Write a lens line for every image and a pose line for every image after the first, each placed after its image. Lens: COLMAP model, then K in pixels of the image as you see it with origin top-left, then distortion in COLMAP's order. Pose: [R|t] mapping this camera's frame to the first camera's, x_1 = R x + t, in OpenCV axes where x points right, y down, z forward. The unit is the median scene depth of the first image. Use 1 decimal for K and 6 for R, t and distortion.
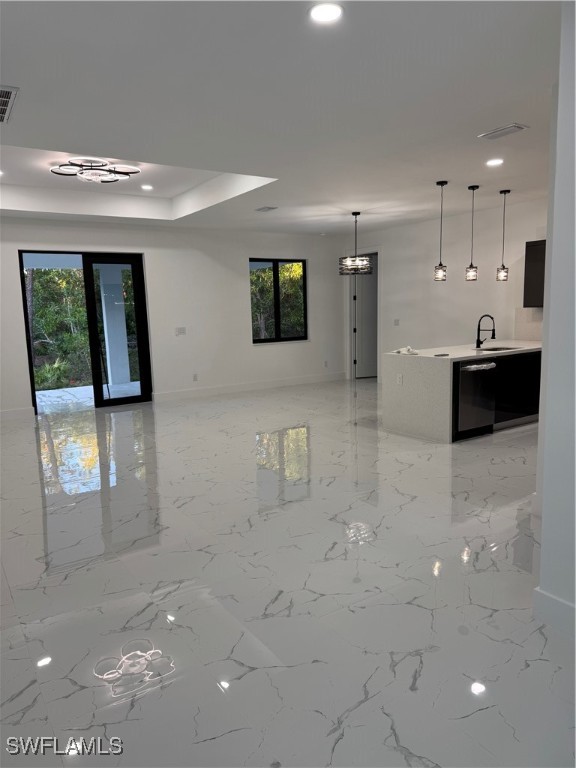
lens RADIAL K [[543.4, 0, 287.6], [0, 543.4, 385.9], [0, 0, 1]] dist [0.046608, -0.051478]
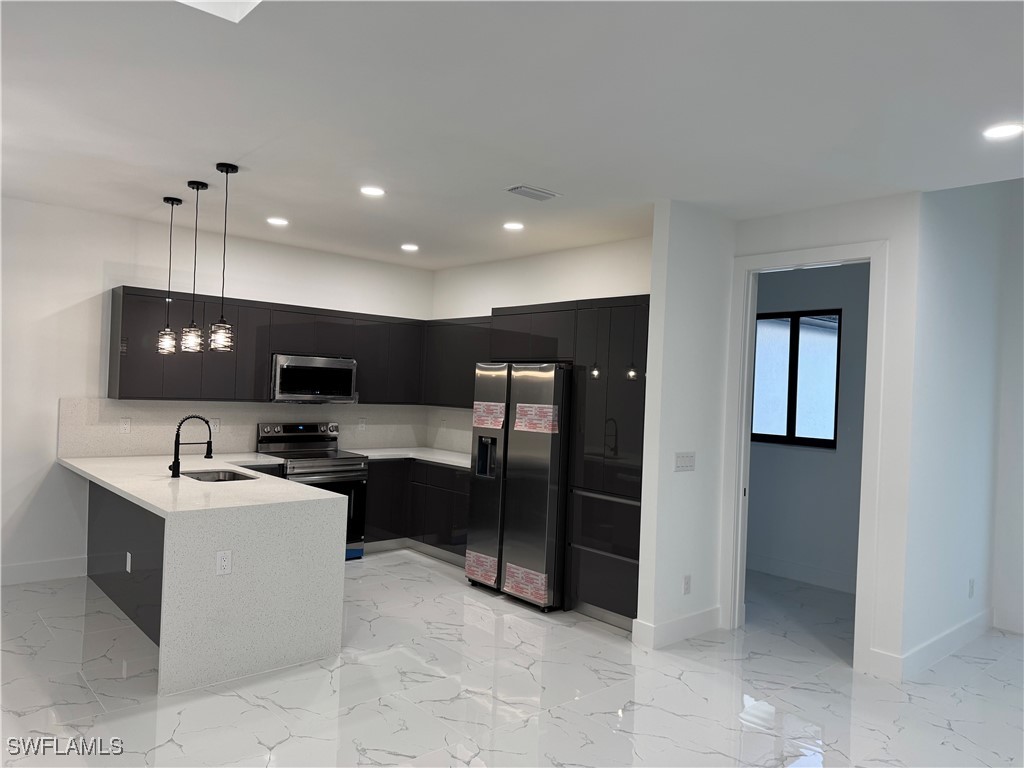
lens RADIAL K [[724.5, 0, 512.6], [0, 724.5, 376.0], [0, 0, 1]] dist [0.046608, -0.051478]
pose [[-0.155889, 0.031454, 0.987274, -0.332347], [0.101672, 0.994695, -0.015637, -0.101620], [-0.982528, 0.097940, -0.158260, 0.645489]]
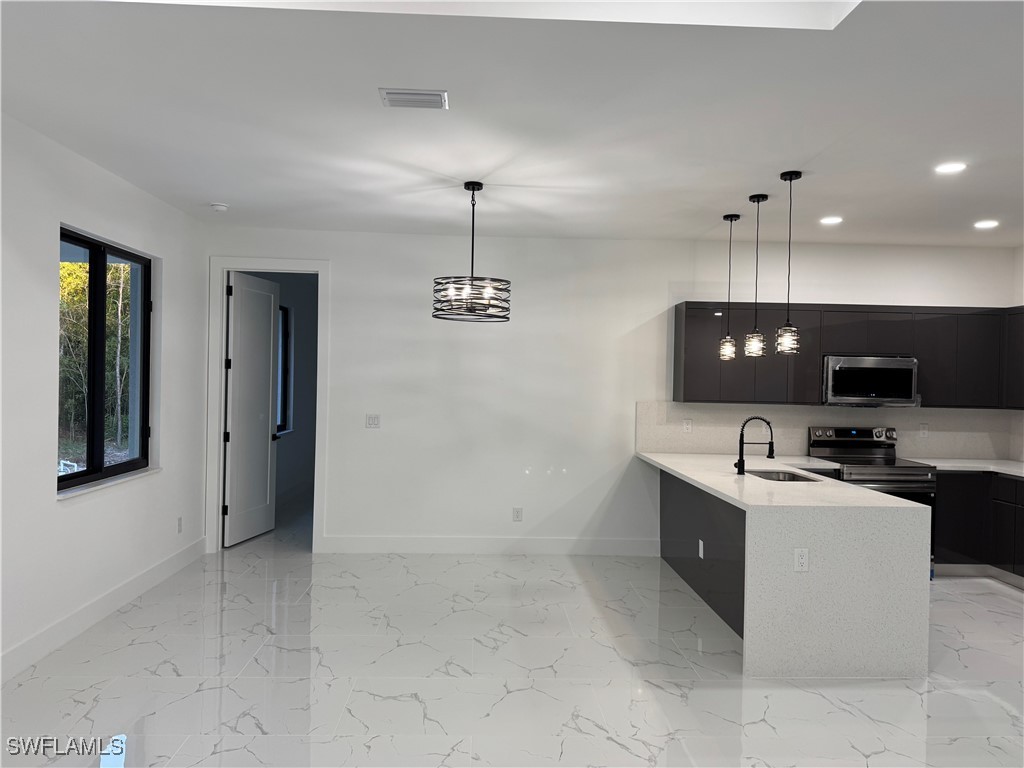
lens RADIAL K [[724.5, 0, 510.7], [0, 724.5, 375.6], [0, 0, 1]] dist [0.046608, -0.051478]
pose [[0.511398, 0.034081, 0.858668, -0.349428], [0.090724, 0.991488, -0.093386, -0.101221], [-0.854541, 0.125659, 0.503953, 0.670098]]
